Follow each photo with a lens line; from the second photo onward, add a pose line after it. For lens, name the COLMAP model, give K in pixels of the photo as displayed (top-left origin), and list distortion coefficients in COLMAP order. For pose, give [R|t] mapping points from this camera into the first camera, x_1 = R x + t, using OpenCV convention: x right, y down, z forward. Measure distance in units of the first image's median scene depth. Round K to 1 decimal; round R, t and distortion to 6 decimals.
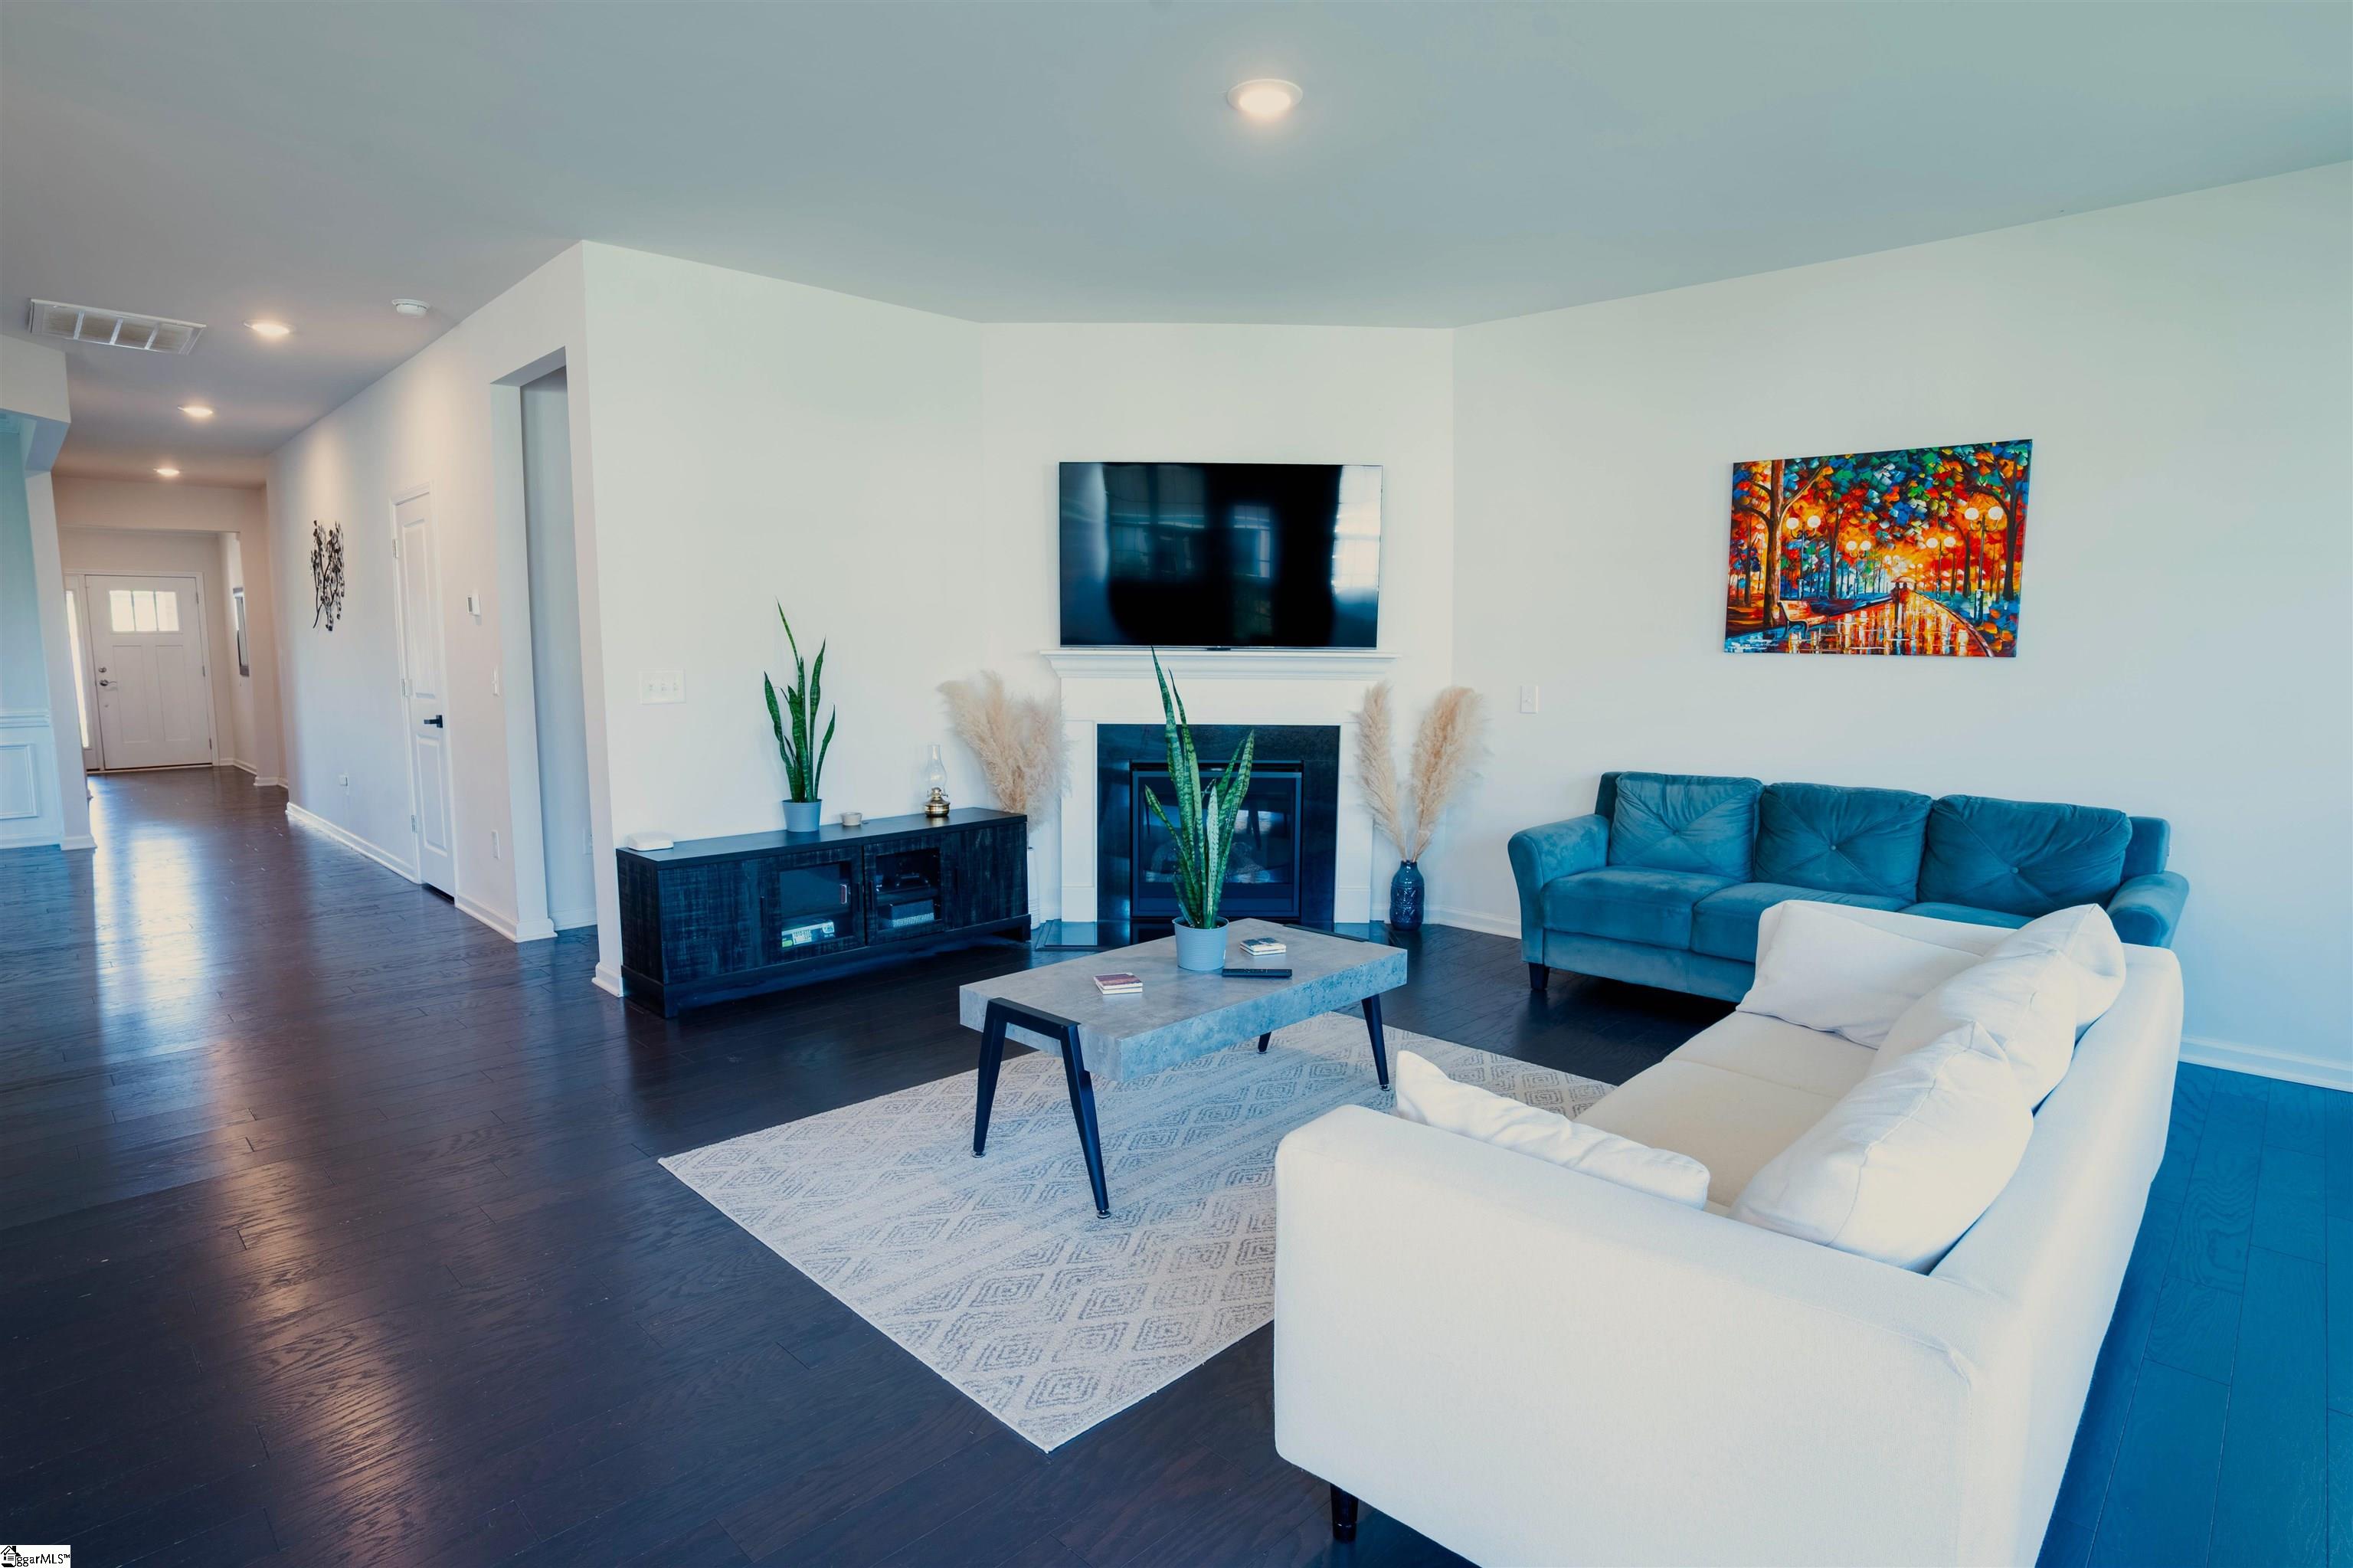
lens RADIAL K [[1229.6, 0, 1168.0], [0, 1229.6, 778.0], [0, 0, 1]] dist [-0.082349, 0.041947]
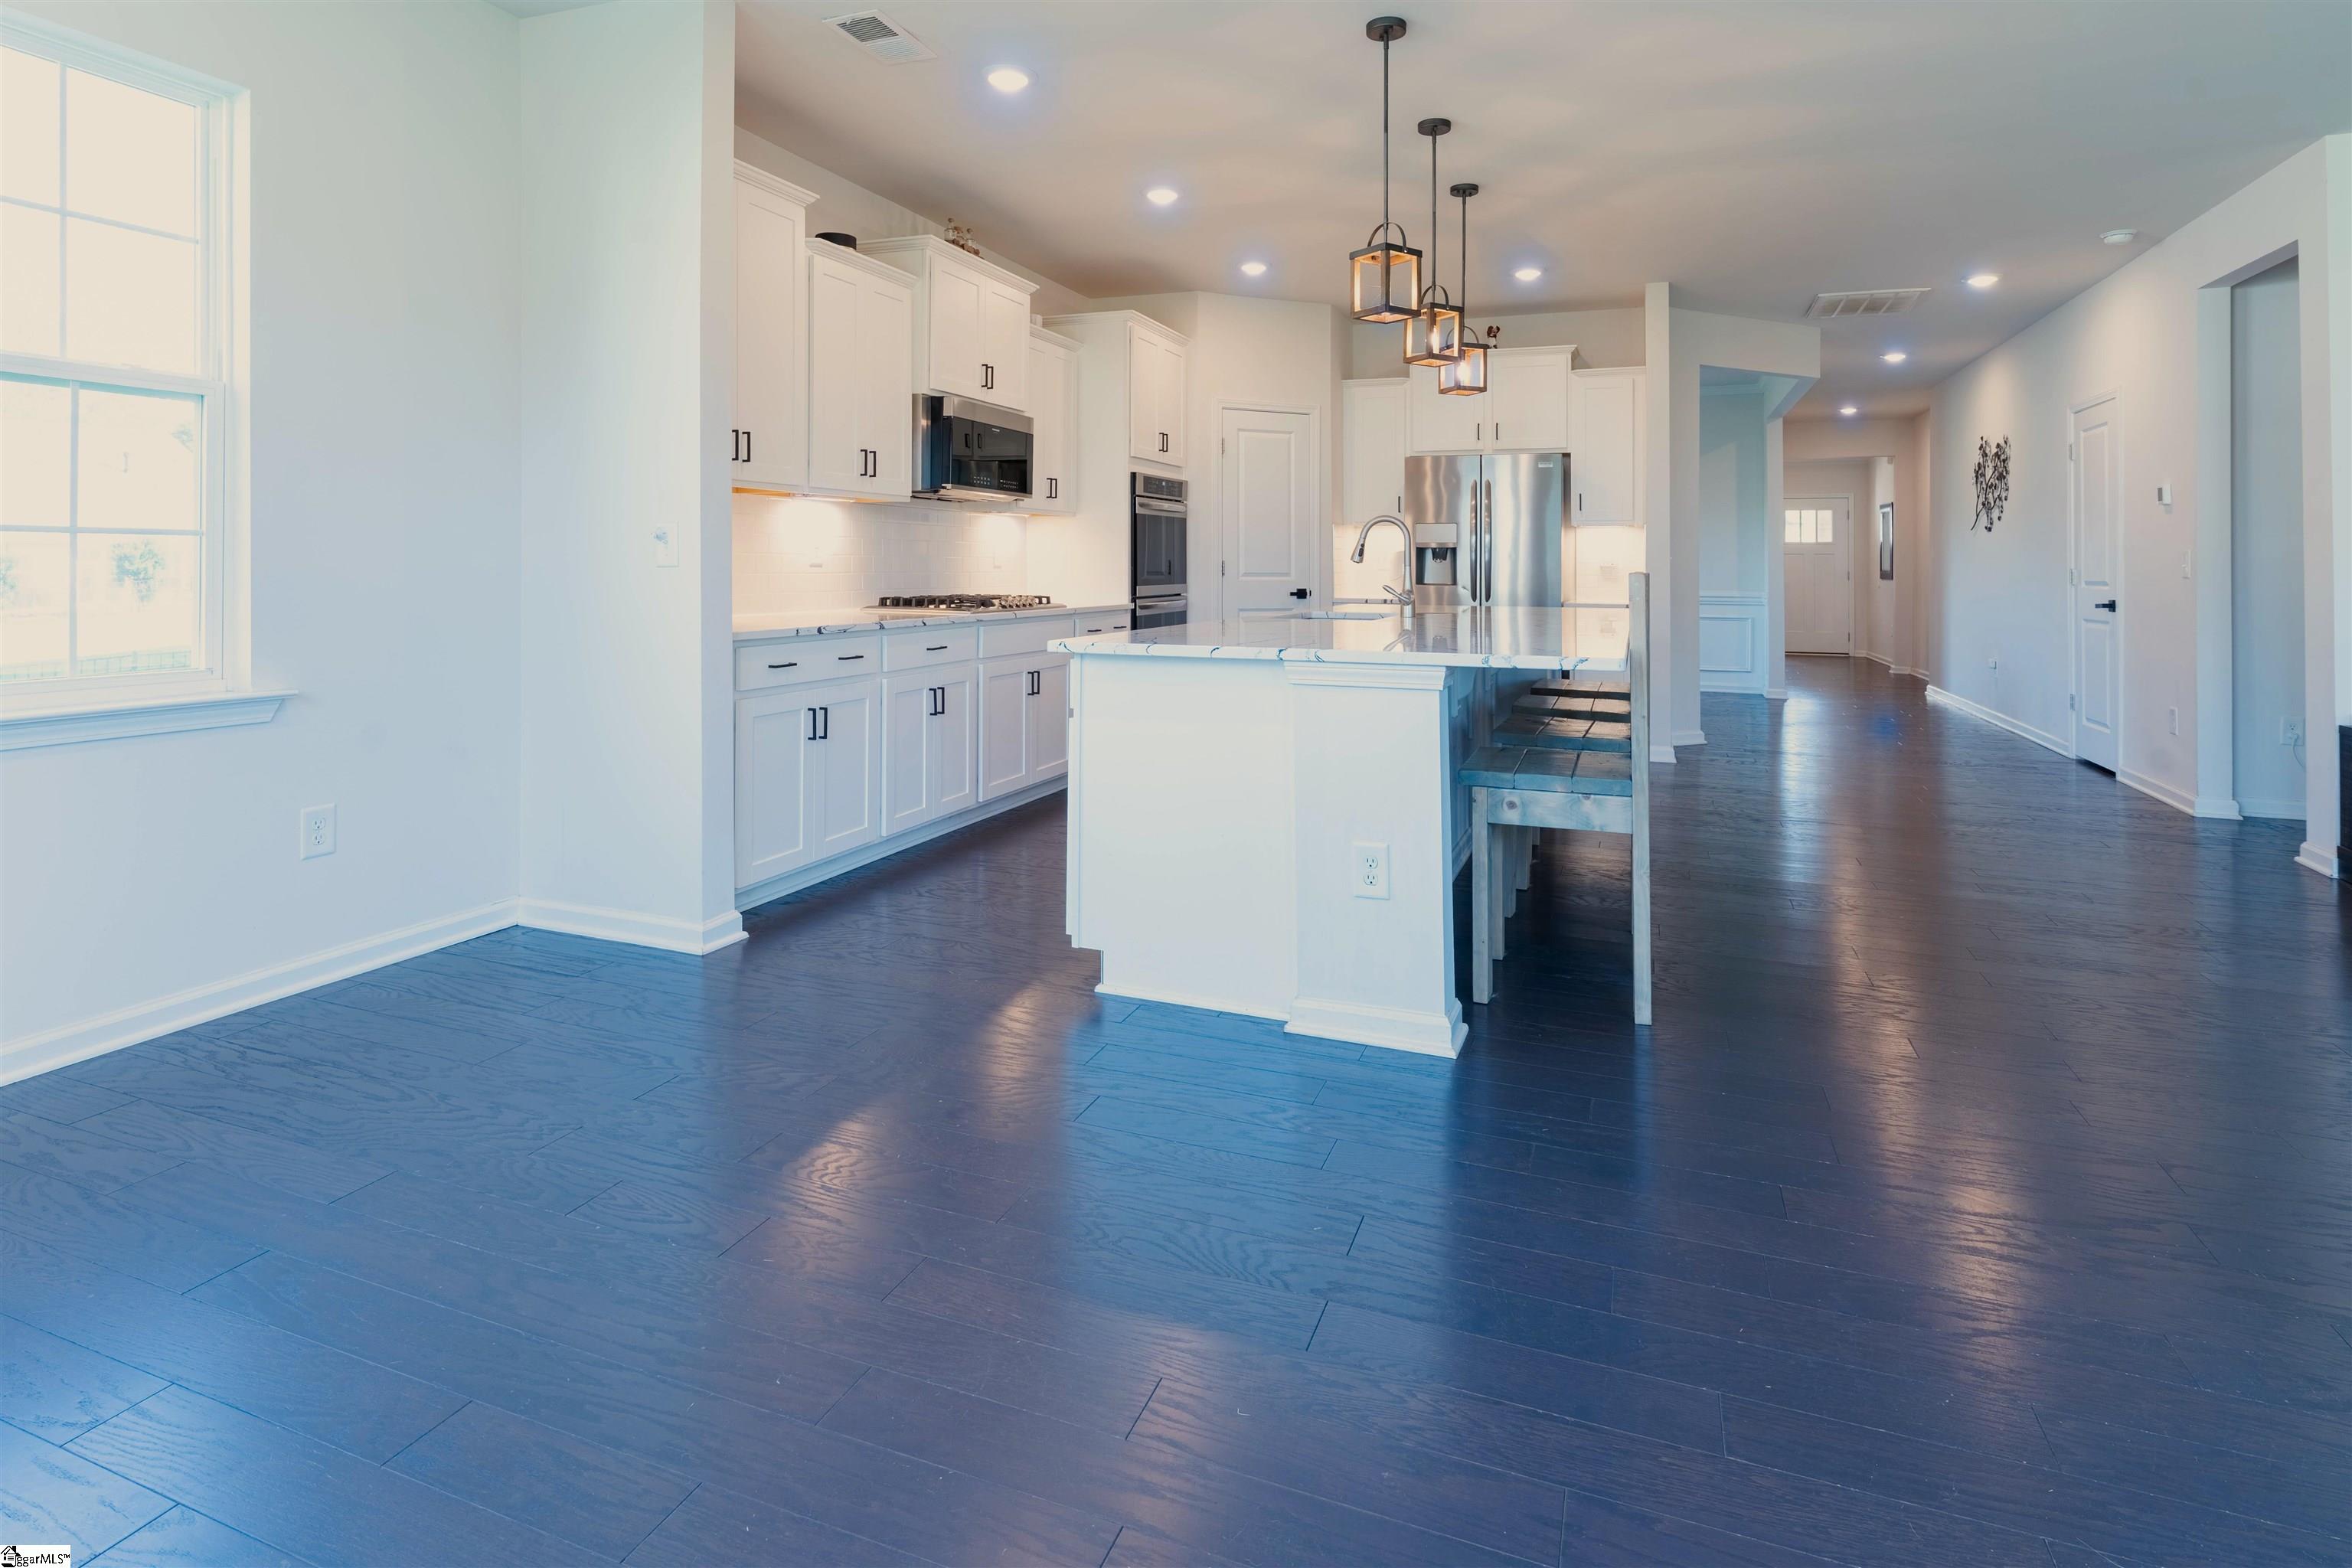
lens RADIAL K [[1202.9, 0, 1175.7], [0, 1202.9, 550.6], [0, 0, 1]] dist [-0.000887, 0.001078]
pose [[0.397888, -0.006564, -0.917410, 0.066306], [-0.110348, 0.992372, -0.054959, 0.071673], [0.910773, 0.123102, 0.394129, -0.259494]]
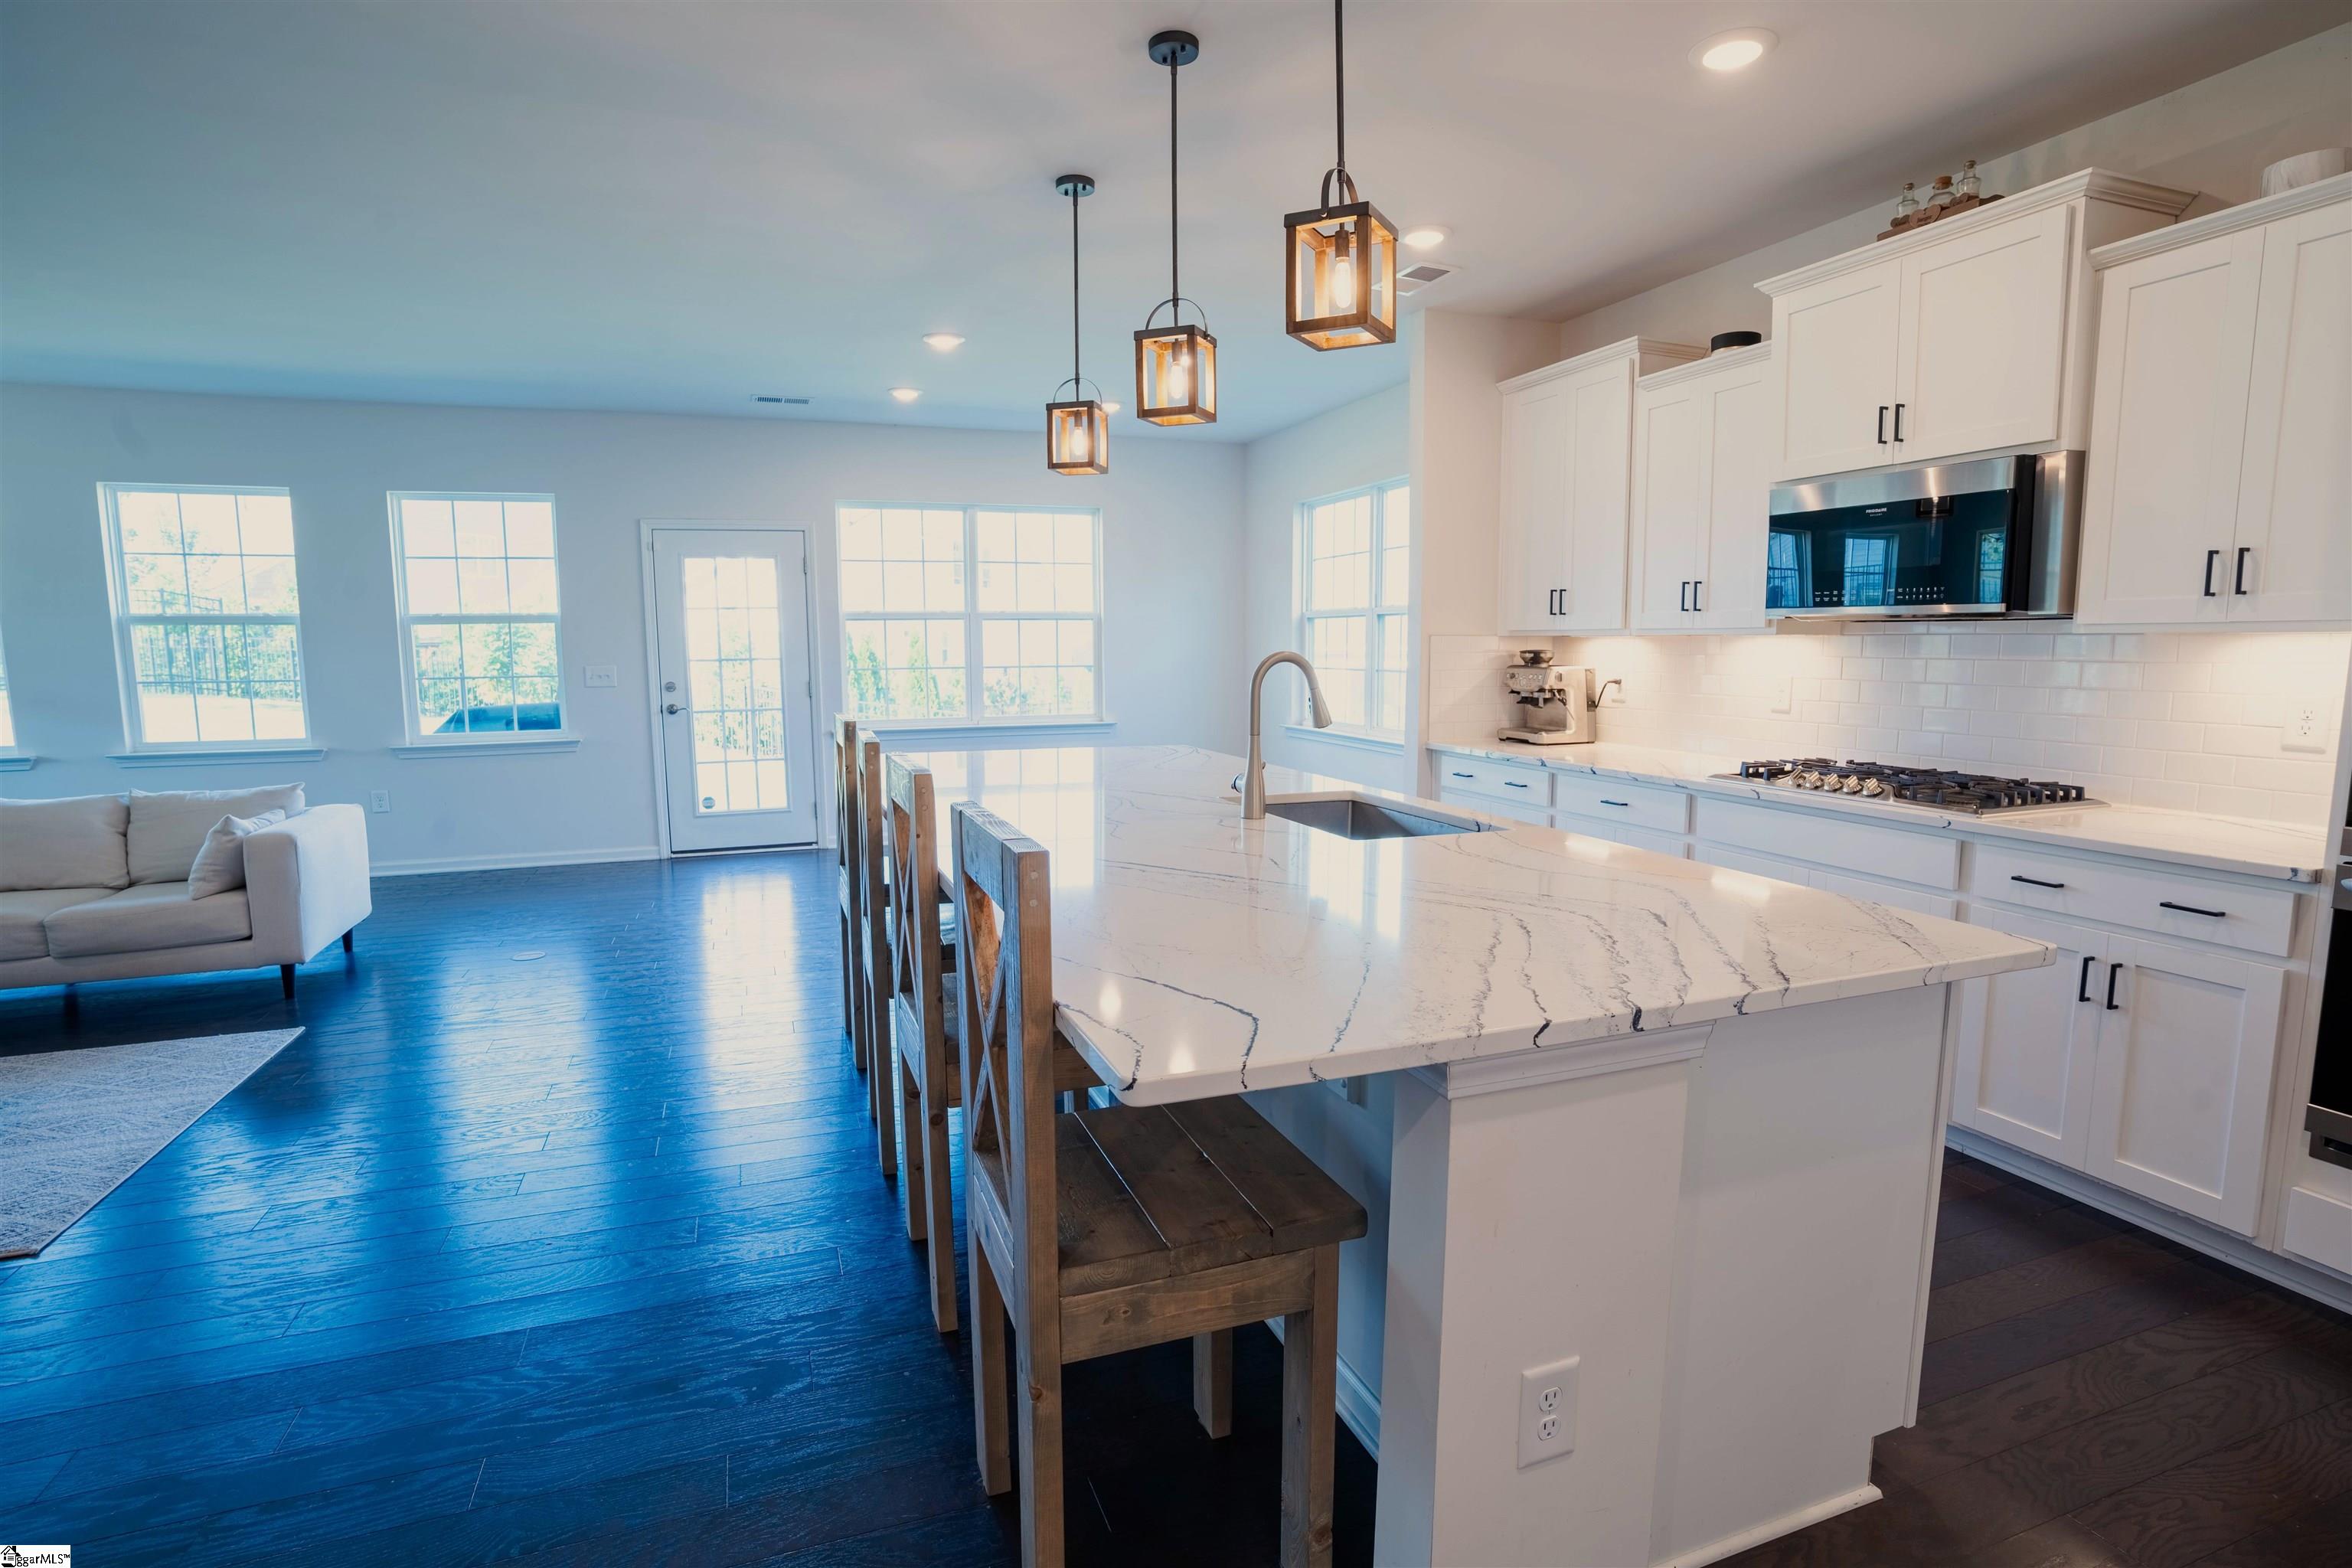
lens RADIAL K [[1156.2, 0, 1176.0], [0, 1156.2, 784.0], [0, 0, 1]] dist [-0.082819, 0.043697]
pose [[-0.911297, -0.046665, 0.409097, -0.954666], [0.050083, 0.973617, 0.222624, -0.098617], [-0.408693, 0.223366, -0.884917, 0.828874]]
